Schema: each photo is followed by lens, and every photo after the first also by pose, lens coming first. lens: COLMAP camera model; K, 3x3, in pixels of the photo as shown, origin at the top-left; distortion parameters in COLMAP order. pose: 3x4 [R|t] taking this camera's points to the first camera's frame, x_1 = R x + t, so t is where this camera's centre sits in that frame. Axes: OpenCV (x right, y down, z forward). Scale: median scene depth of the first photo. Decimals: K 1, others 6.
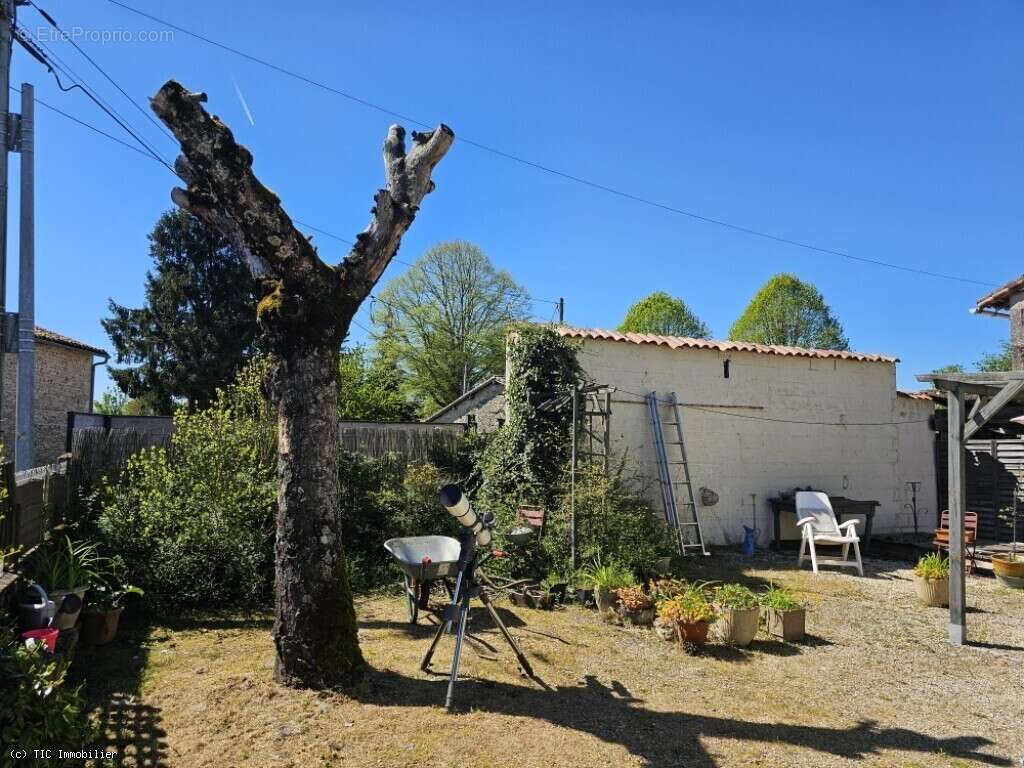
lens RADIAL K [[685.0, 0, 511.6], [0, 685.0, 389.9], [0, 0, 1]] dist [0.056215, -0.048440]
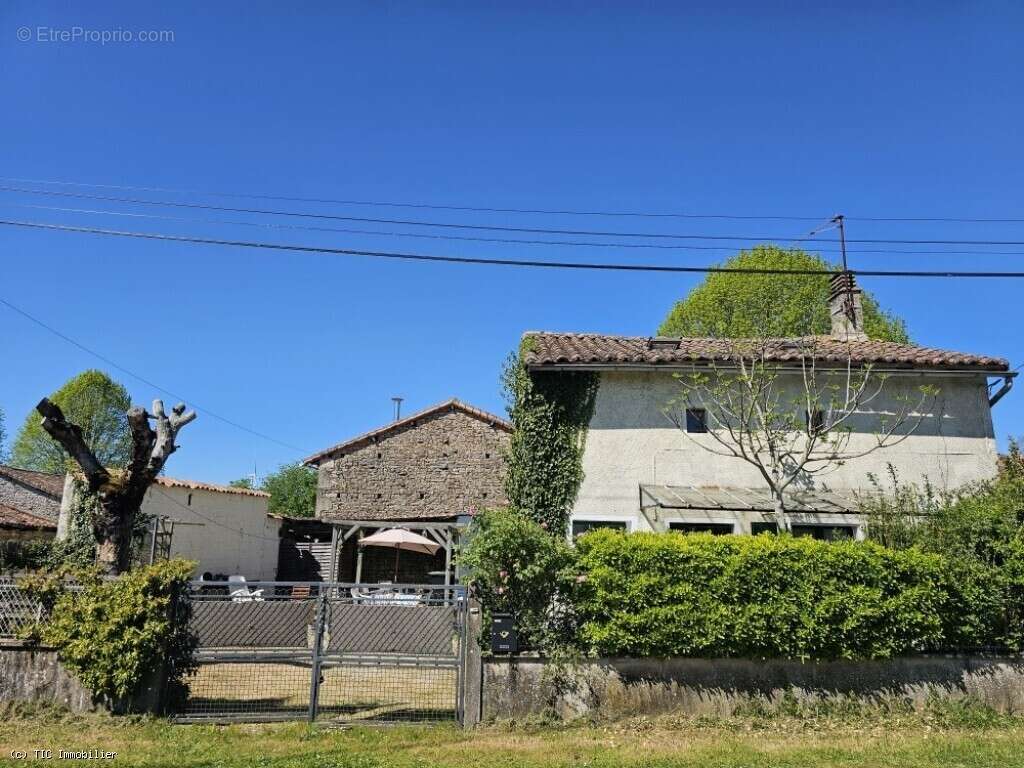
lens RADIAL K [[685.0, 0, 513.1], [0, 685.0, 382.6], [0, 0, 1]] dist [0.056215, -0.048440]
pose [[0.548268, 0.185995, 0.815357, -0.589125], [-0.070821, 0.981779, -0.176337, -0.061781], [-0.833299, 0.038936, 0.551450, -0.477543]]
